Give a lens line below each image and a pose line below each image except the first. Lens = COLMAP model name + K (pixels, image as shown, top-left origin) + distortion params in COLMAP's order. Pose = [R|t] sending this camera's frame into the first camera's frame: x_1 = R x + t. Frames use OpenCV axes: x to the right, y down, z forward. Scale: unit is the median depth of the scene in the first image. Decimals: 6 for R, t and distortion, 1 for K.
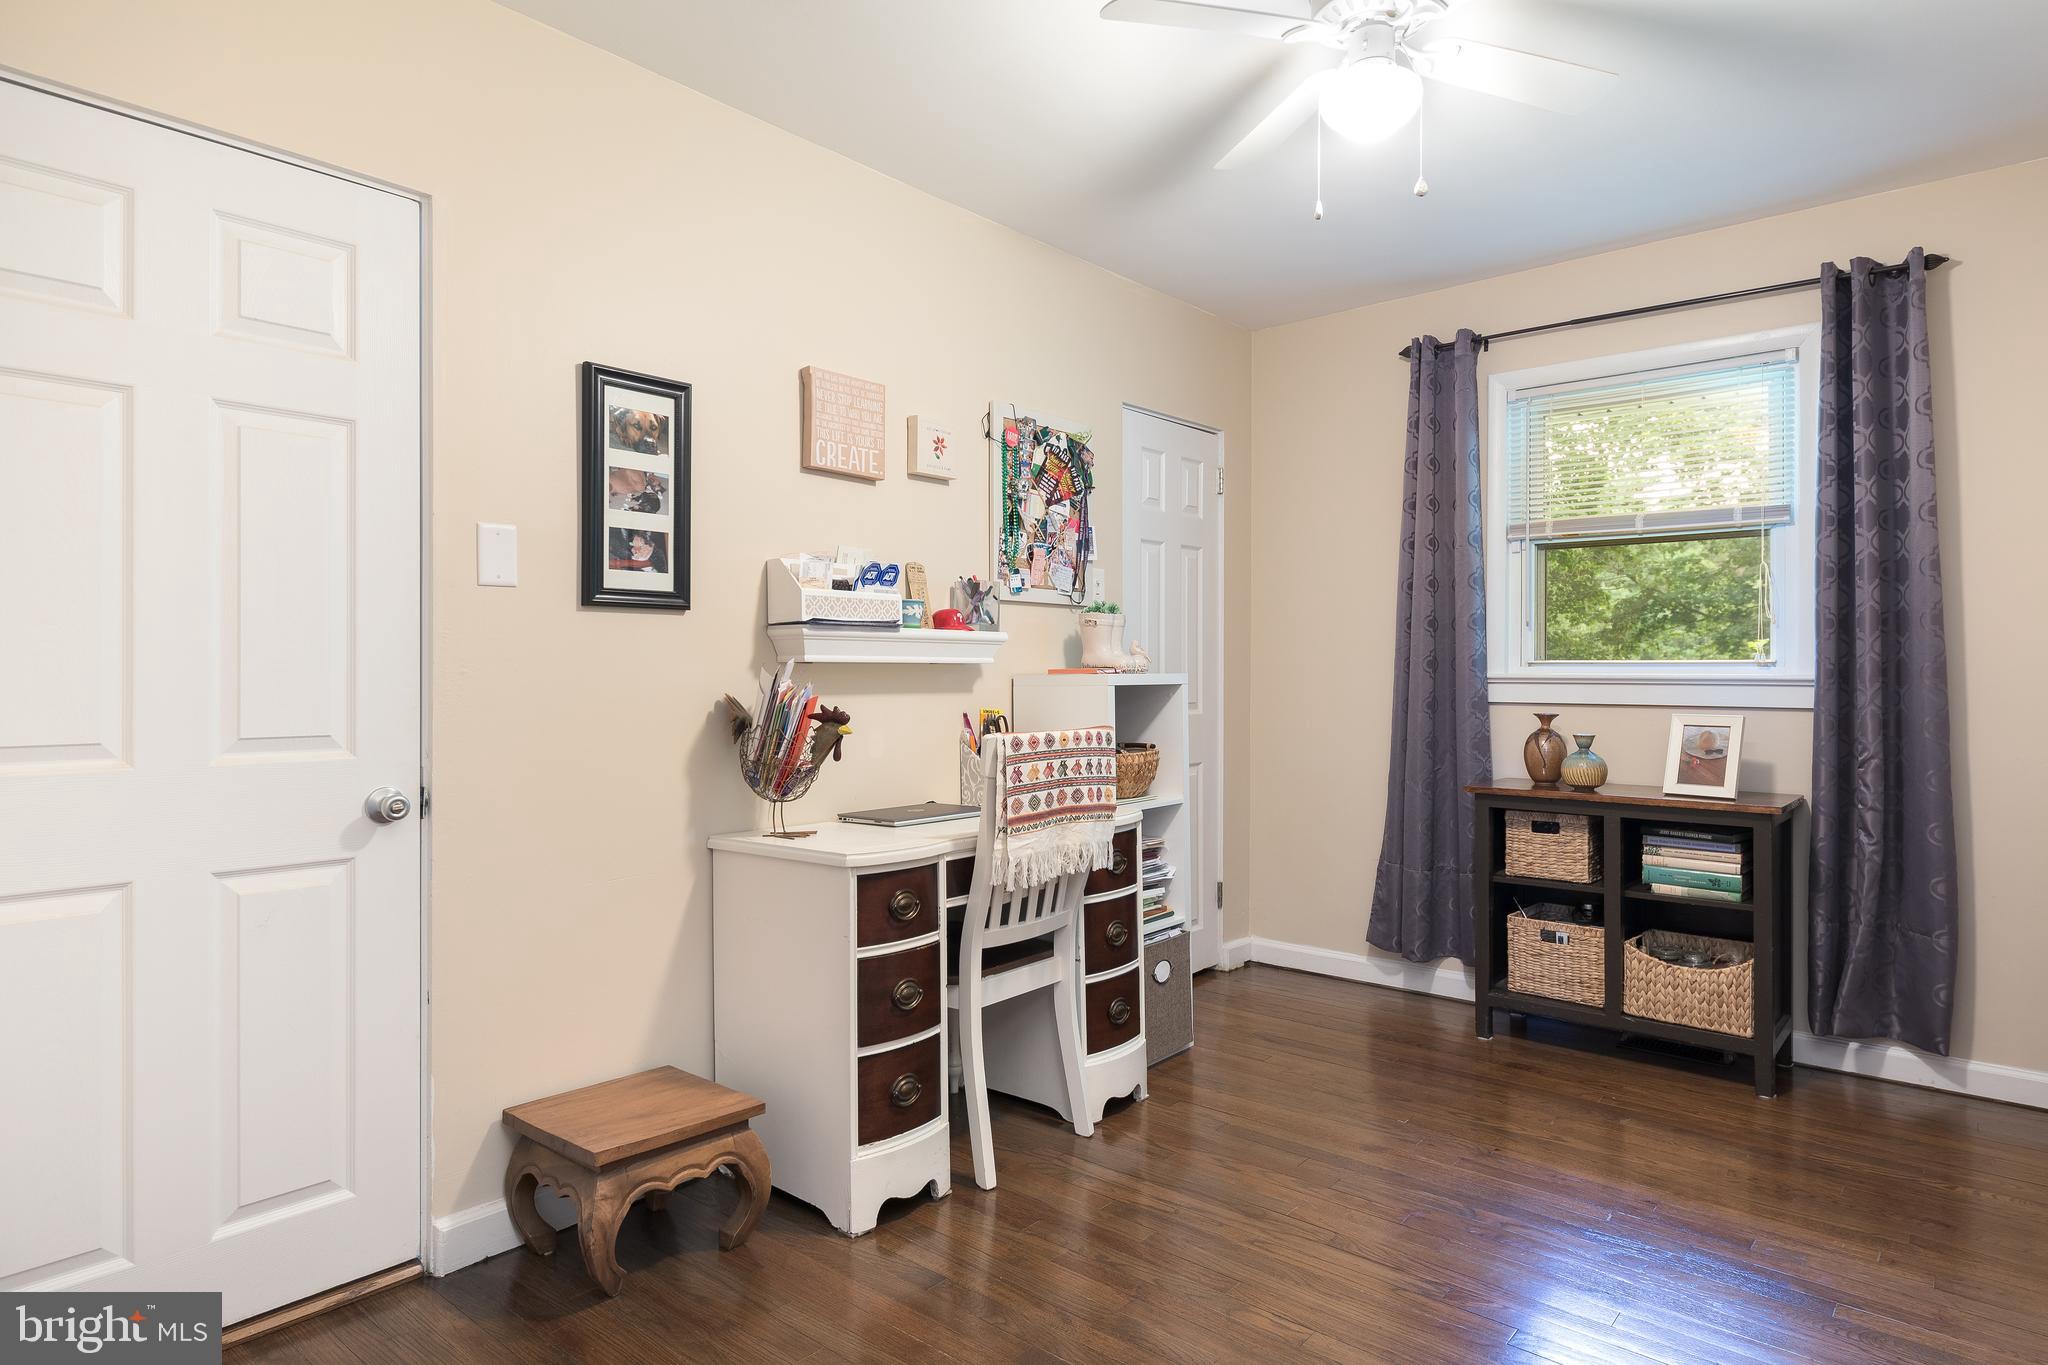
lens RADIAL K [[1200.4, 0, 1013.8], [0, 1200.4, 671.3], [0, 0, 1]] dist [0.015901, -0.007017]
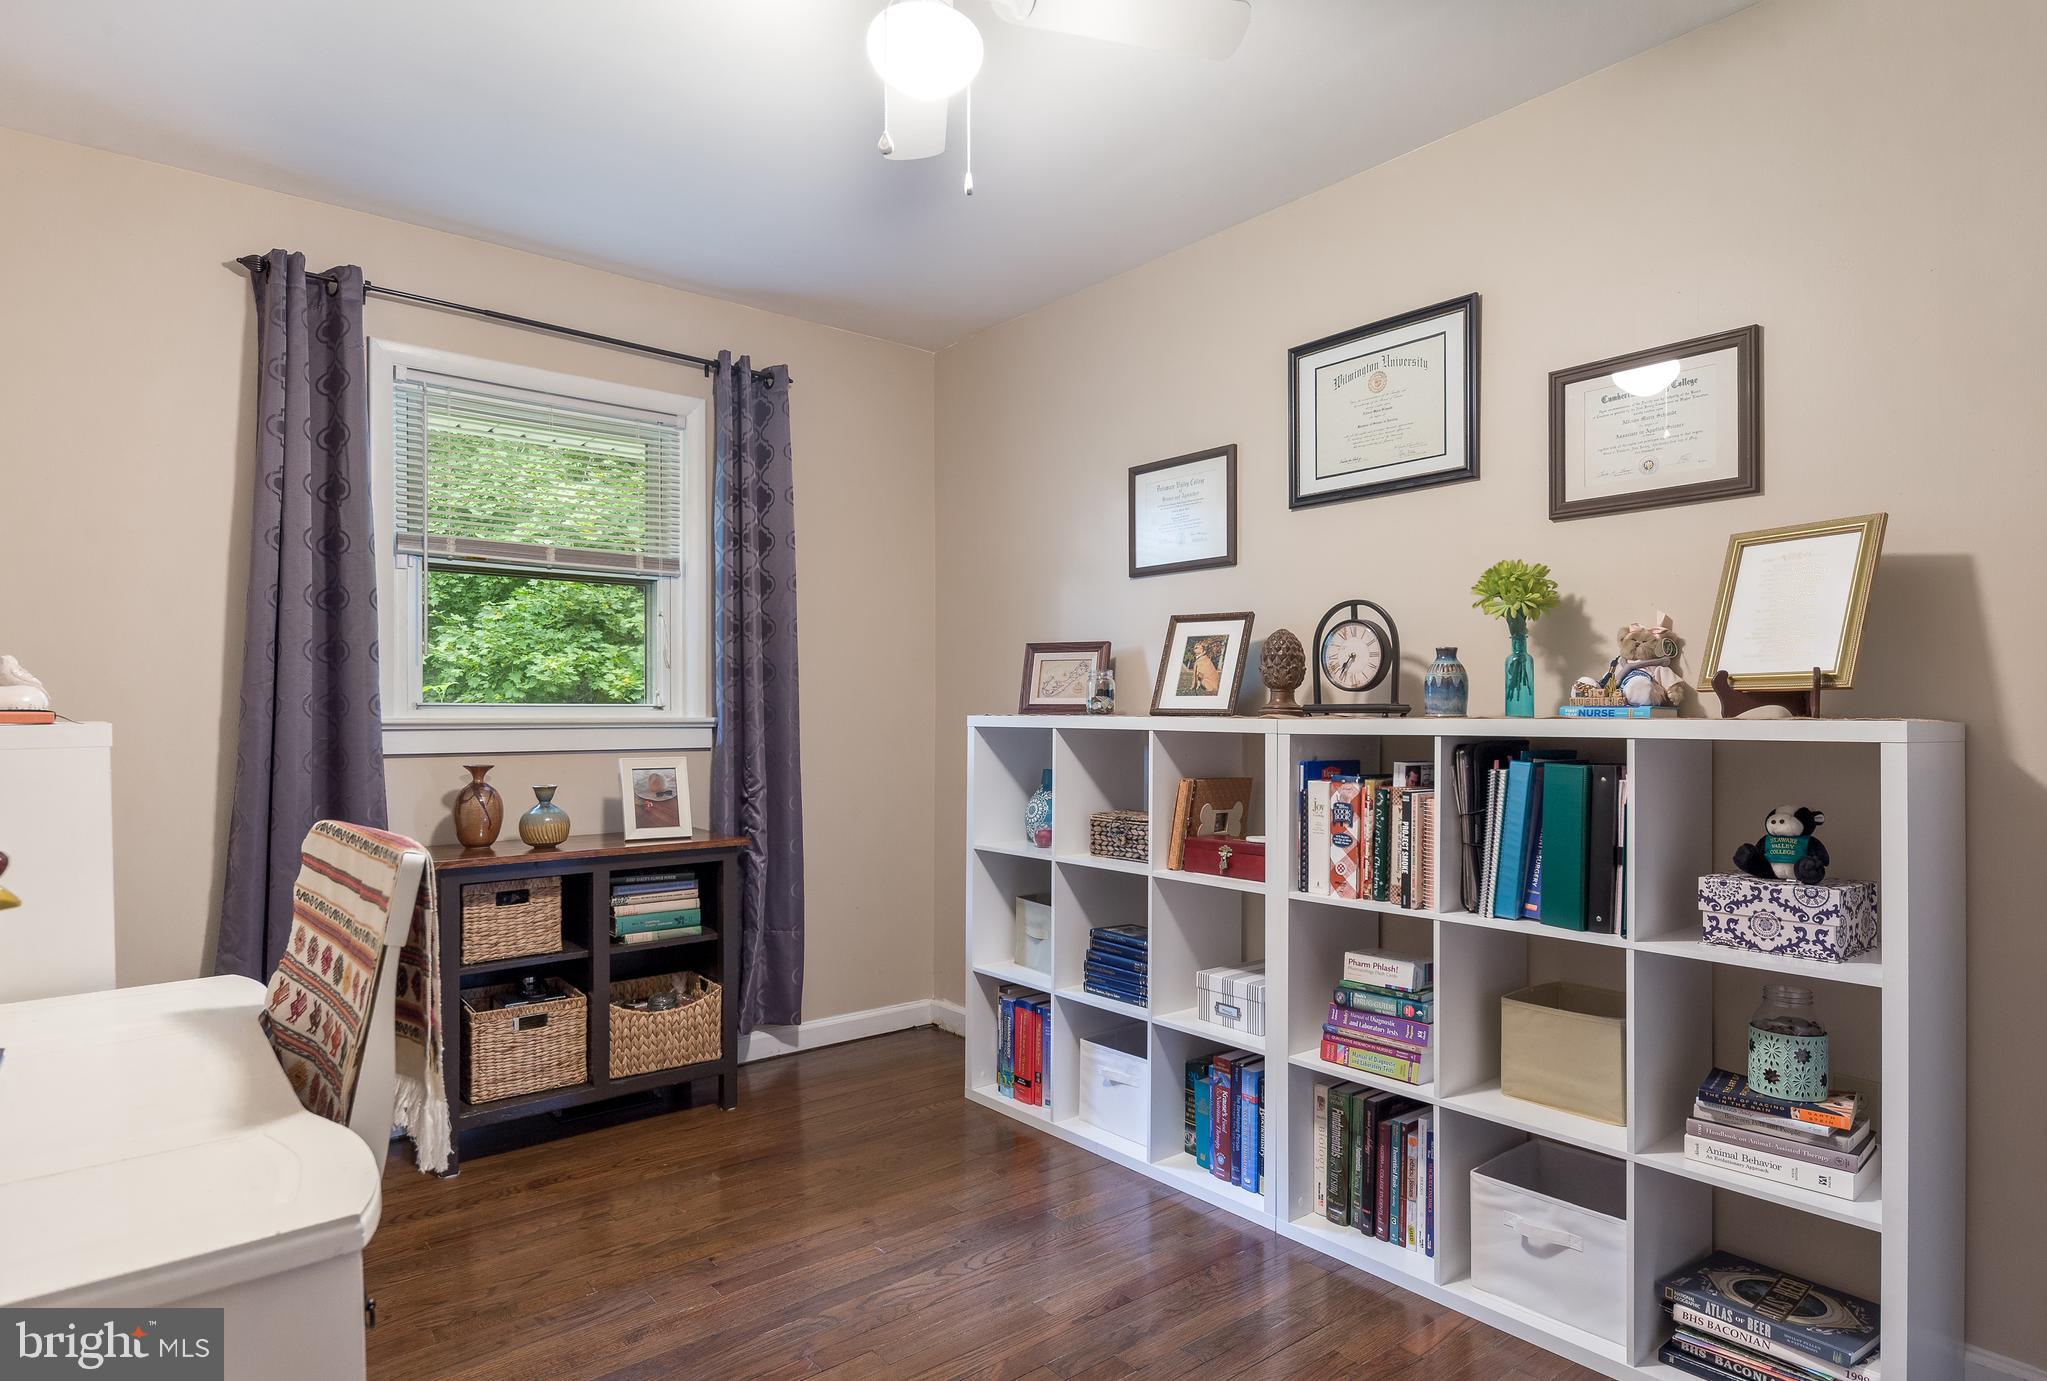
lens RADIAL K [[1182.9, 0, 1015.8], [0, 1182.9, 704.7], [0, 0, 1]] dist [0.023517, -0.000649]
pose [[0.133757, 0.002389, 0.991011, -0.362149], [-0.001452, 0.999996, -0.002214, -0.006682], [-0.991013, -0.001142, 0.133760, 0.550836]]
